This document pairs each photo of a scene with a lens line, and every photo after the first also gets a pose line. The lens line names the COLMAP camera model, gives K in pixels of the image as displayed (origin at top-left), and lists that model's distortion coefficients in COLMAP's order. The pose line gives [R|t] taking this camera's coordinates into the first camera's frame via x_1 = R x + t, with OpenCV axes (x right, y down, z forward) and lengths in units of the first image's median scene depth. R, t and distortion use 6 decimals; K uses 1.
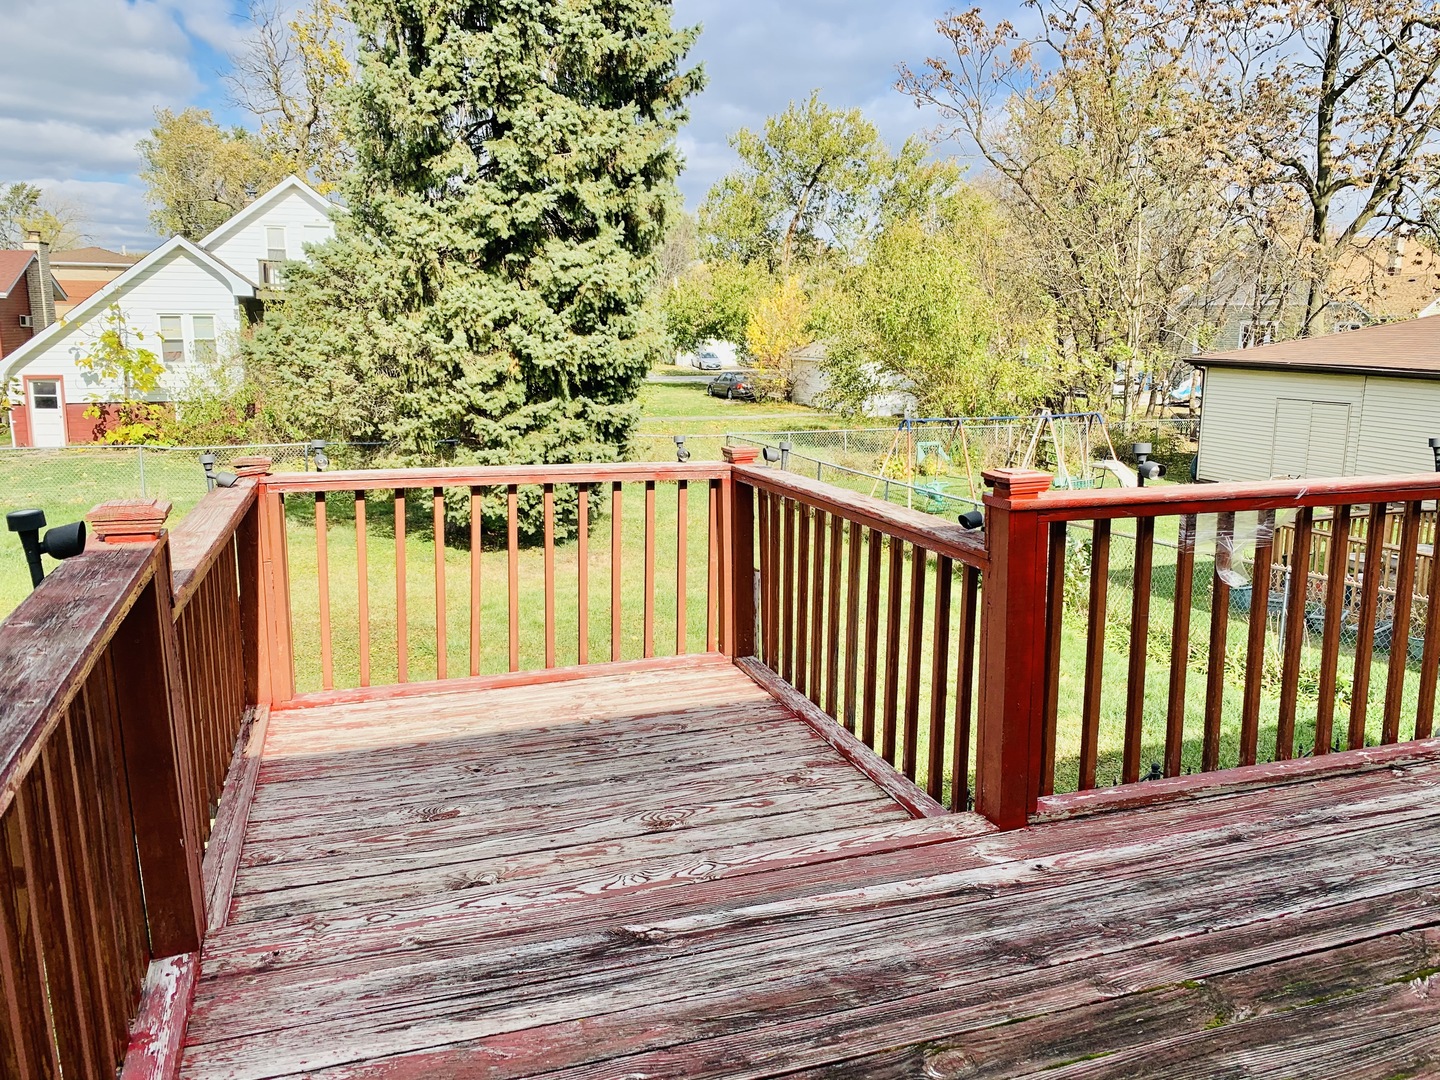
lens RADIAL K [[1113.1, 0, 721.4], [0, 1113.1, 482.3], [0, 0, 1]] dist [0.003730, 0.000993]
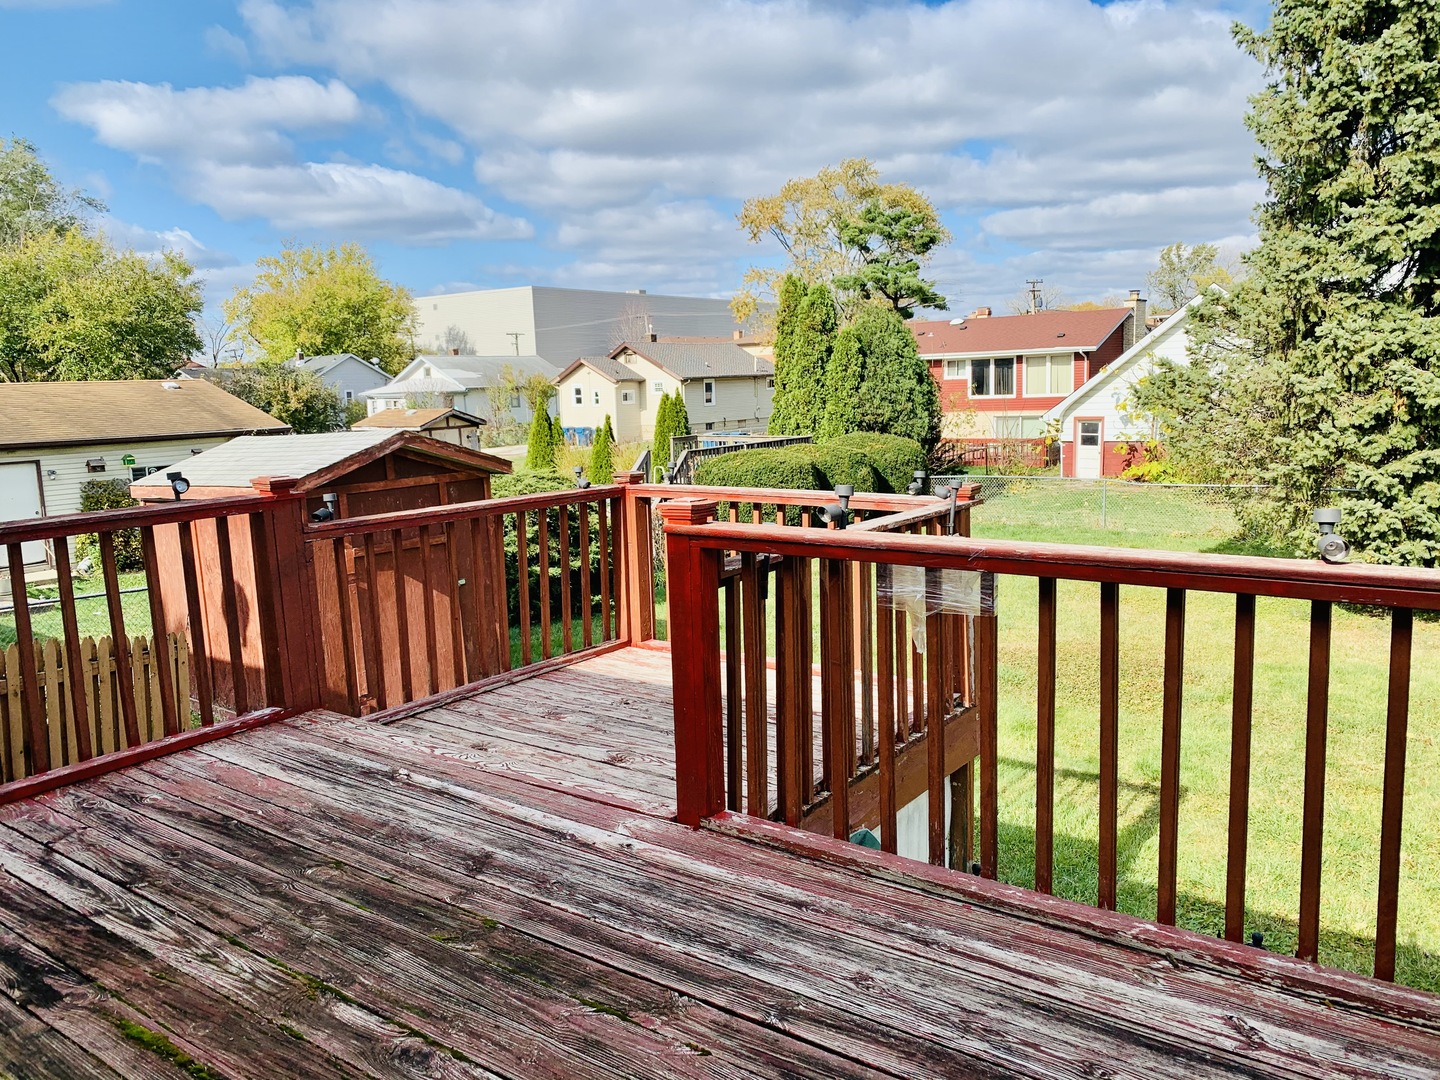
lens RADIAL K [[1076.8, 0, 720.0], [0, 1076.8, 540.0], [0, 0, 1]] dist [0.027521, -0.051885]
pose [[0.566058, 0.093517, -0.819044, 1.076613], [-0.078704, 0.995137, 0.059229, -0.037111], [0.820600, 0.030935, 0.570665, 0.380960]]
